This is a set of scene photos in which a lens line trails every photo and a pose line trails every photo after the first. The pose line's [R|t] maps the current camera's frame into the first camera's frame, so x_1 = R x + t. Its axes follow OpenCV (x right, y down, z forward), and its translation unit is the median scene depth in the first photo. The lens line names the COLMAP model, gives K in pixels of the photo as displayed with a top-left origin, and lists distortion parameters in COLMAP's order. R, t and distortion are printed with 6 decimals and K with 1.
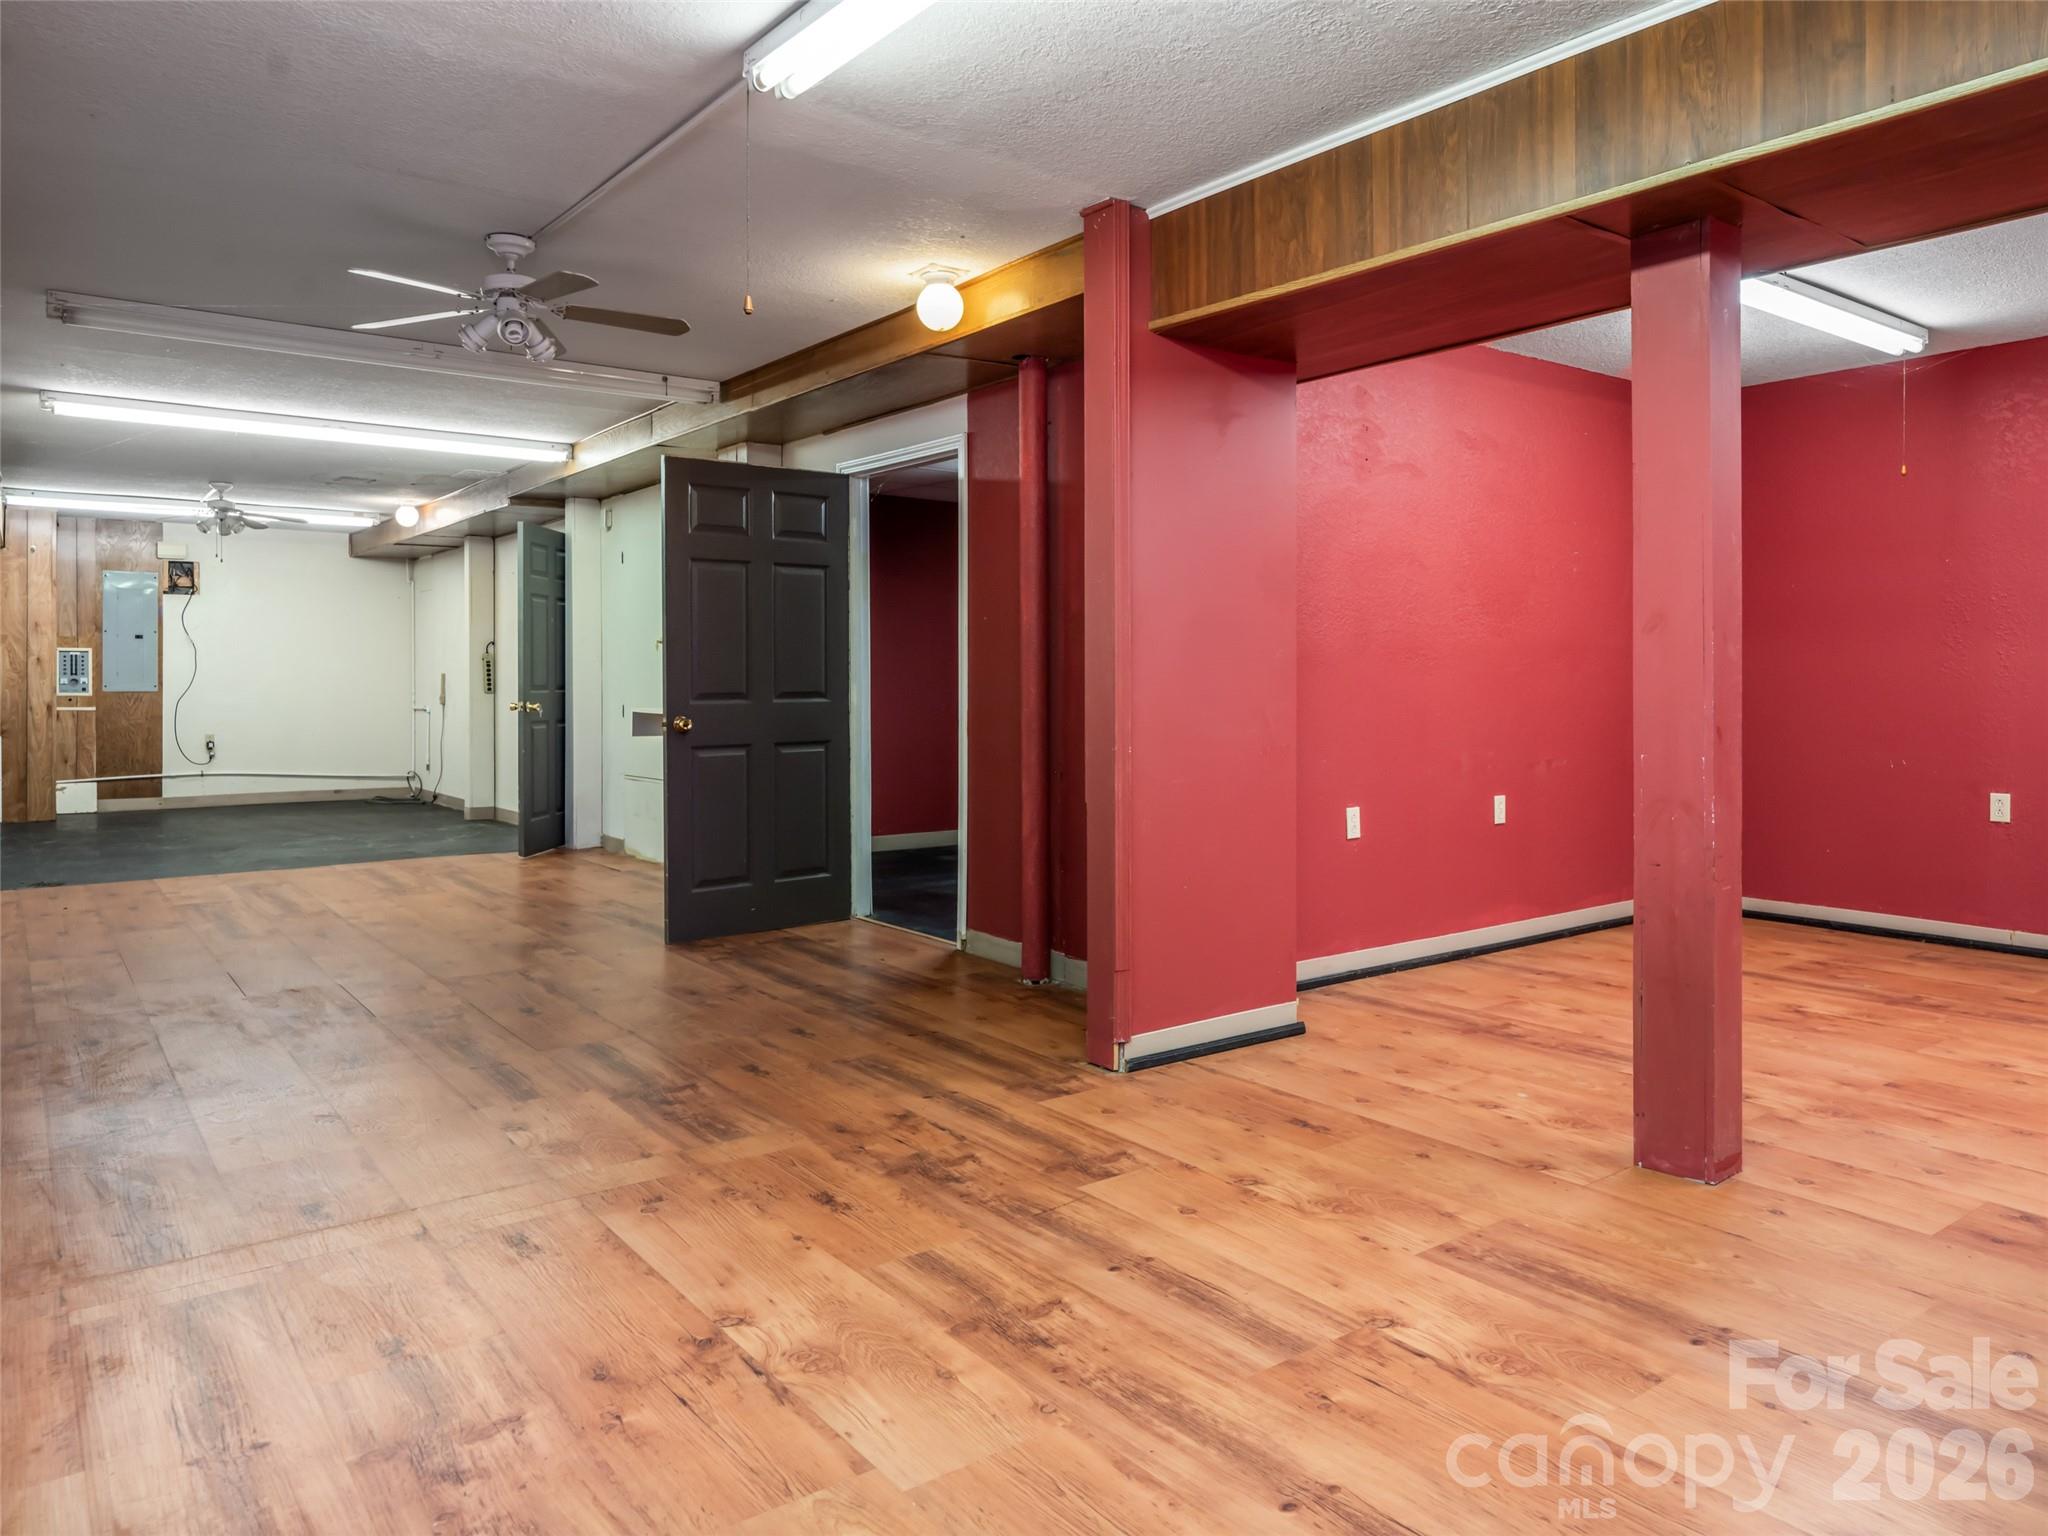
lens RADIAL K [[1352.0, 0, 1026.8], [0, 1352.0, 764.8], [0, 0, 1]] dist [0.000226, -0.001265]
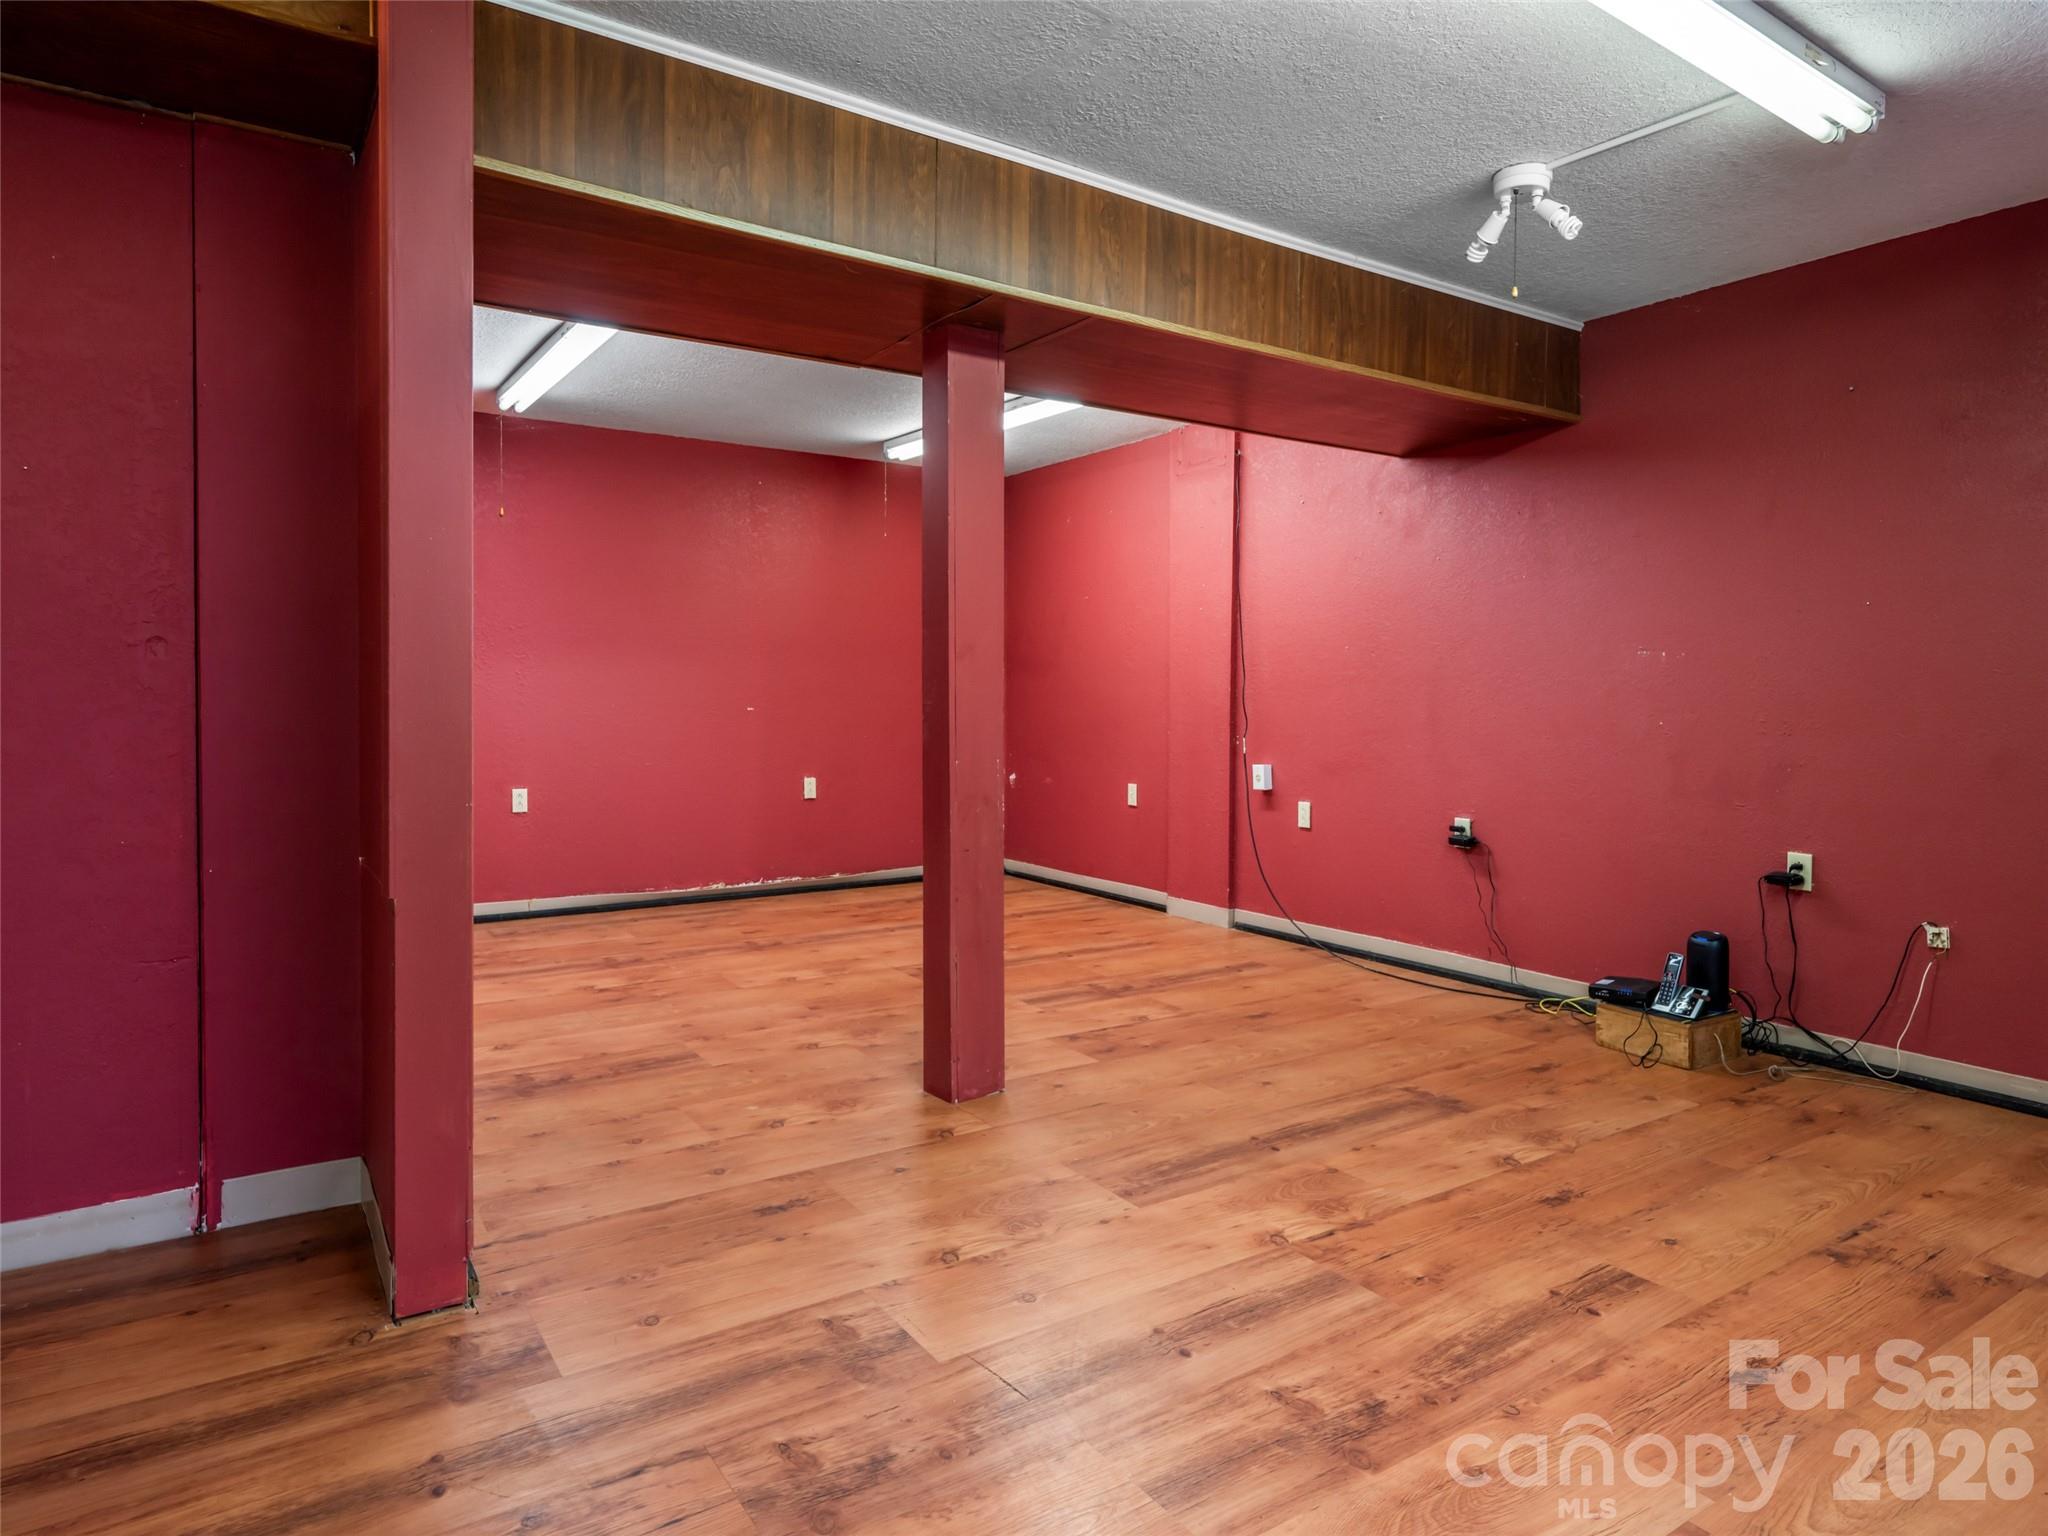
lens RADIAL K [[1217.1, 0, 1014.7], [0, 1217.1, 769.1], [0, 0, 1]] dist [-0.001310, -0.000245]
pose [[0.066231, -0.057746, 0.996132, -0.323248], [0.056921, 0.996917, 0.054007, -0.028932], [-0.996179, 0.053124, 0.069314, 0.460861]]
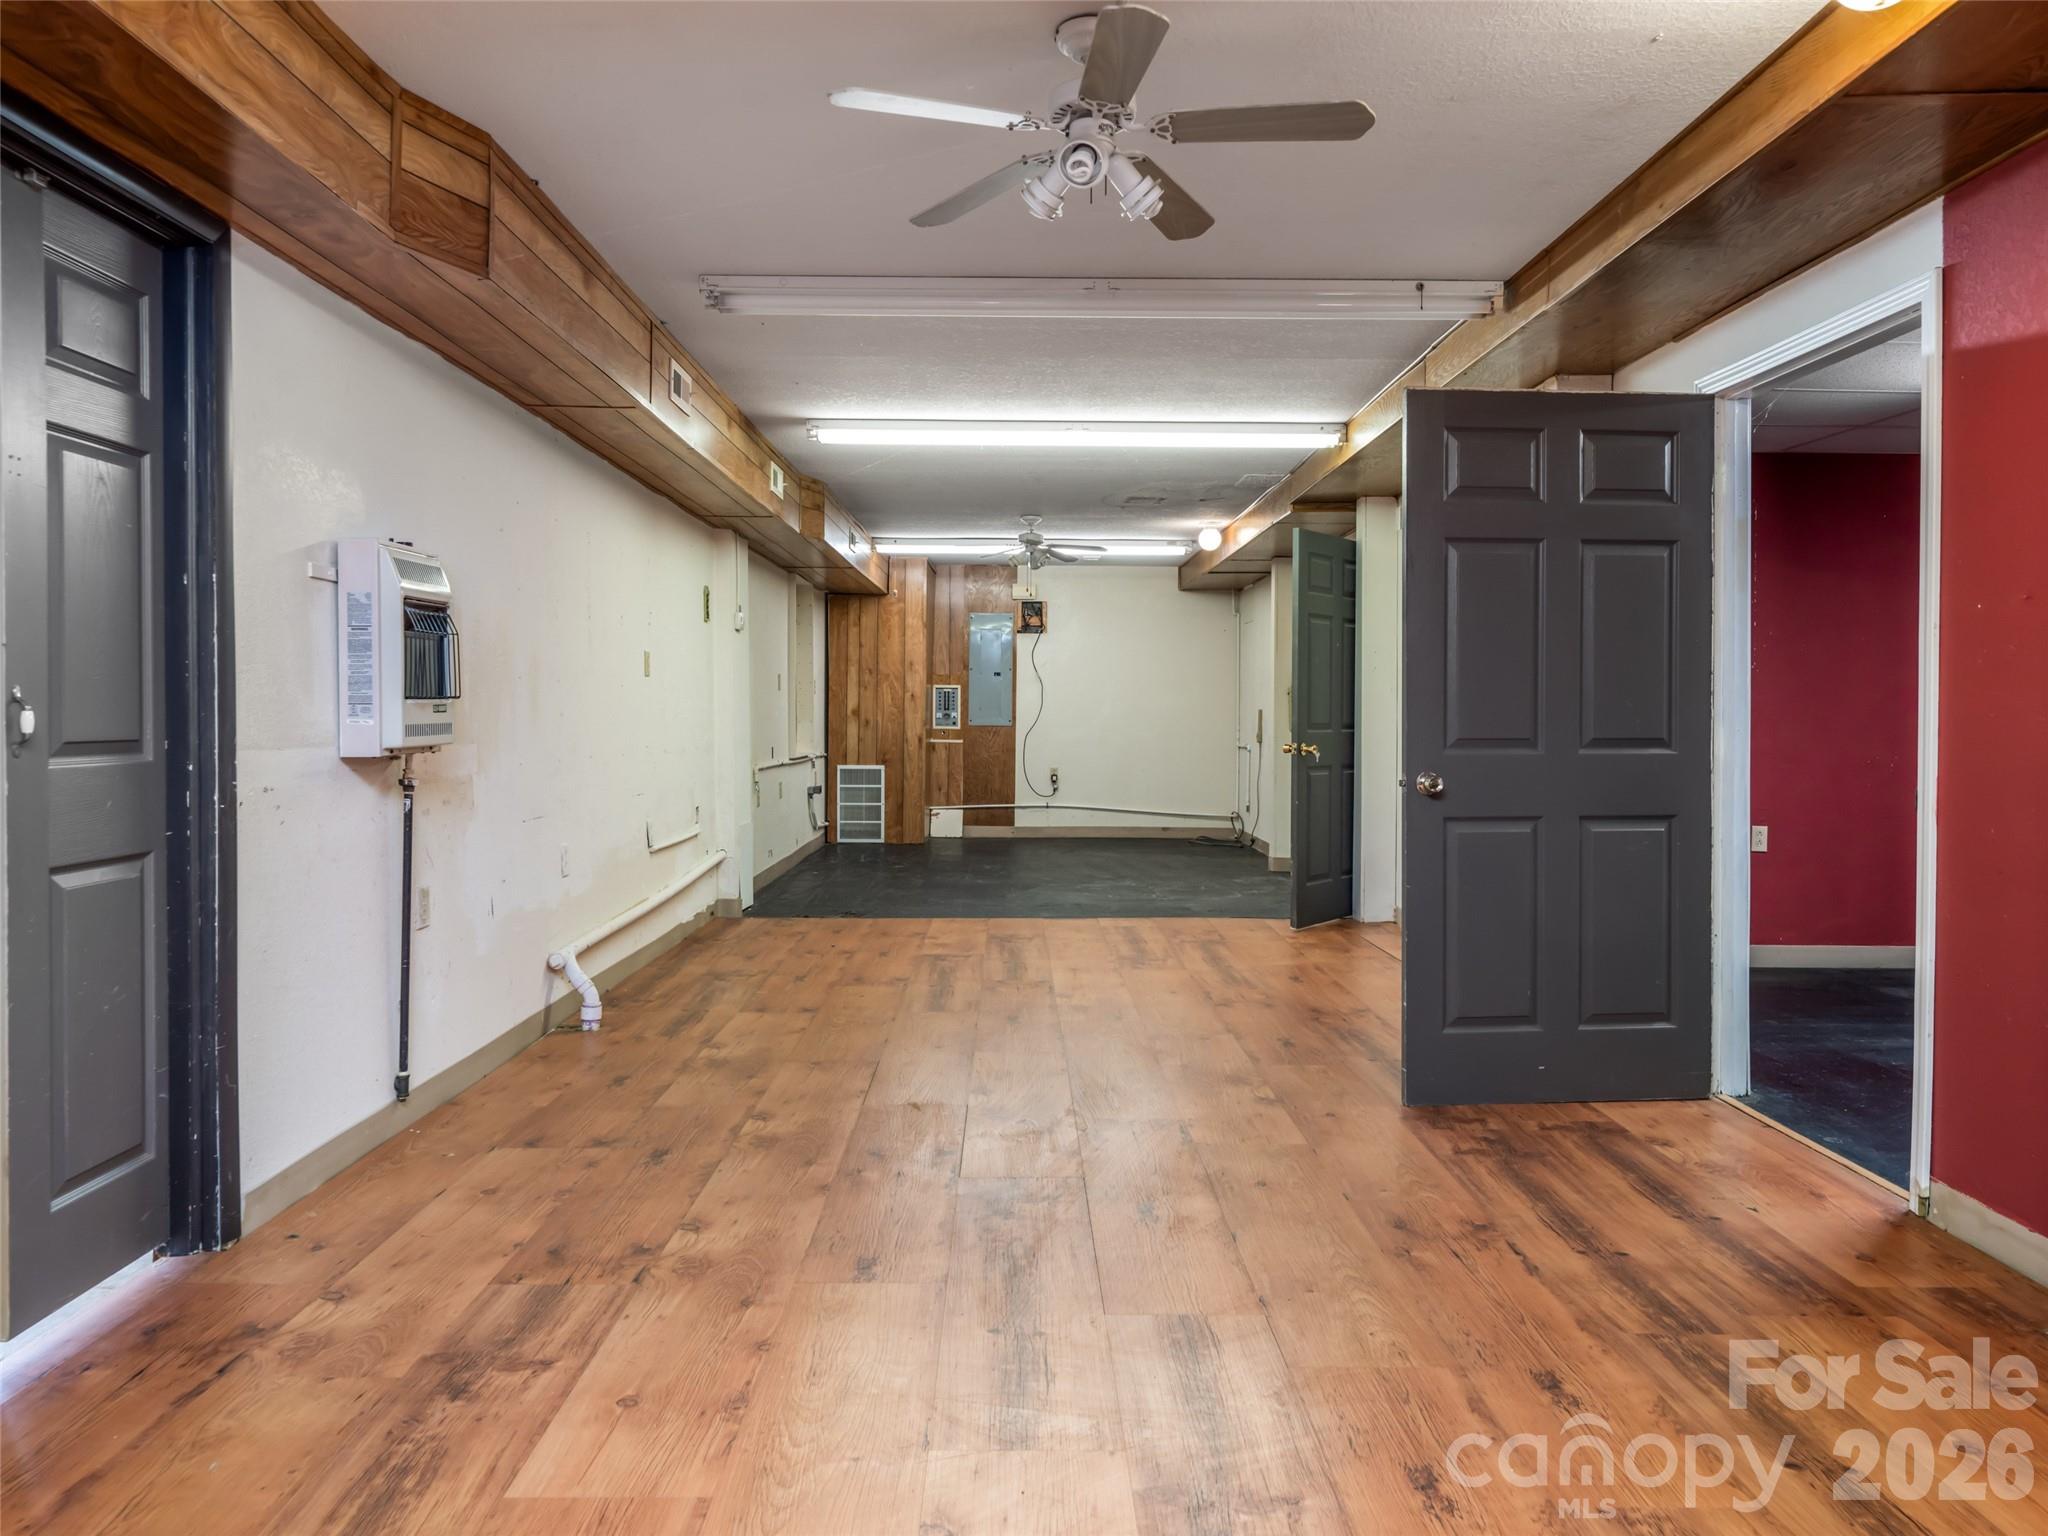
lens RADIAL K [[1352.0, 0, 1036.7], [0, 1352.0, 716.1], [0, 0, 1]] dist [0.000226, -0.001265]
pose [[0.808857, 0.005520, -0.587980, -0.016386], [-0.043025, 0.997831, -0.049819, -0.021256], [0.586430, 0.065594, 0.807340, 0.330117]]
